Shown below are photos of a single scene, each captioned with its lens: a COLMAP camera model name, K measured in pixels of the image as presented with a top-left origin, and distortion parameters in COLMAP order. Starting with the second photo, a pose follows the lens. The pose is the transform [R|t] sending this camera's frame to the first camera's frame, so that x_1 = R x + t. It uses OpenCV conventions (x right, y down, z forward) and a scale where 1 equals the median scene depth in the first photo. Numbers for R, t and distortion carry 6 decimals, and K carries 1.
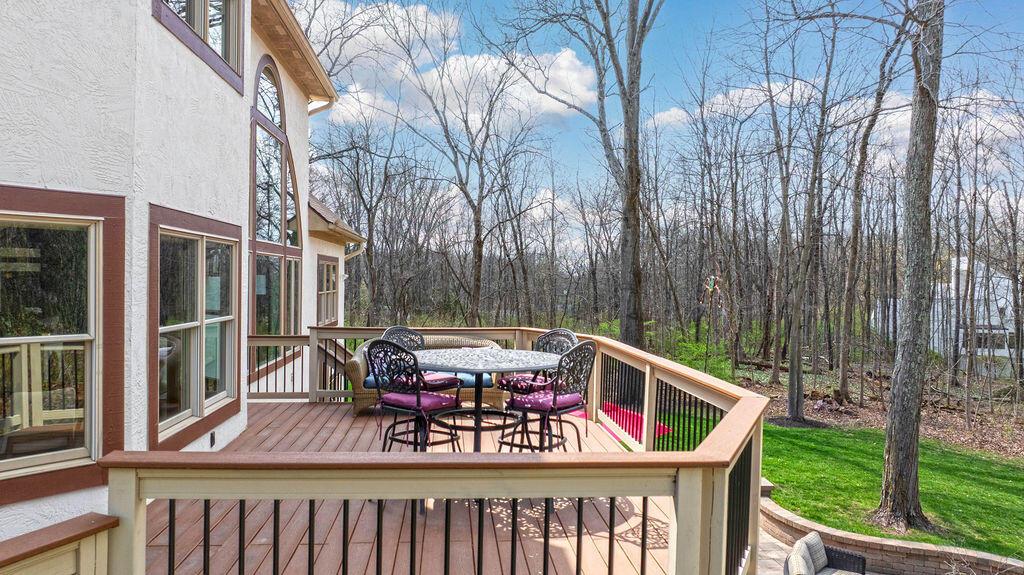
lens RADIAL K [[729.1, 0, 512.0], [0, 729.1, 287.5], [0, 0, 1]] dist [-0.002684, -0.000305]
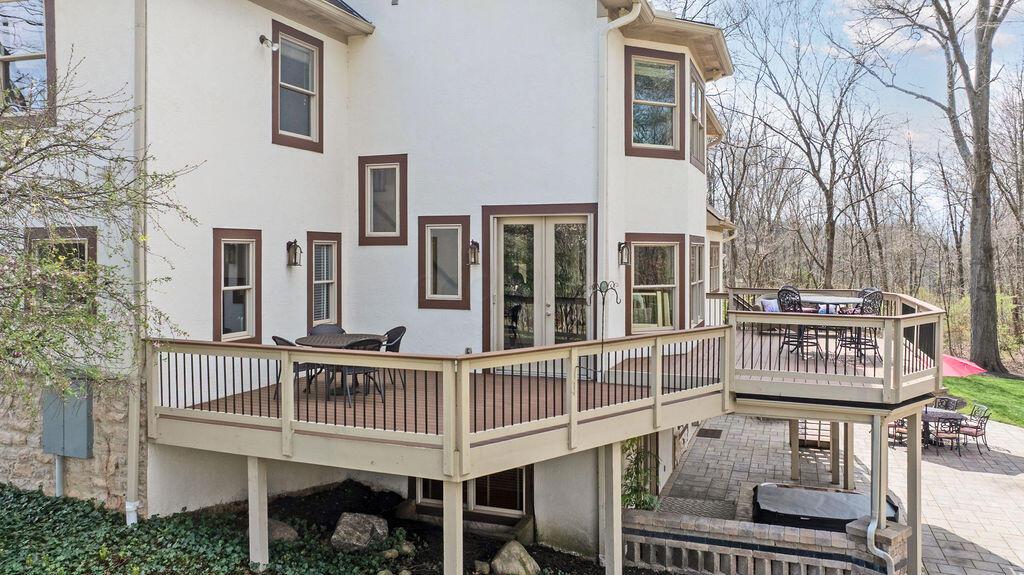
lens RADIAL K [[754.7, 0, 512.5], [0, 754.7, 257.0], [0, 0, 1]] dist [-0.106250, 0.118993]
pose [[0.899393, -0.005074, -0.437111, 0.013996], [0.003268, 0.999983, -0.004884, -0.004310], [0.437128, 0.002964, 0.899394, -0.257383]]
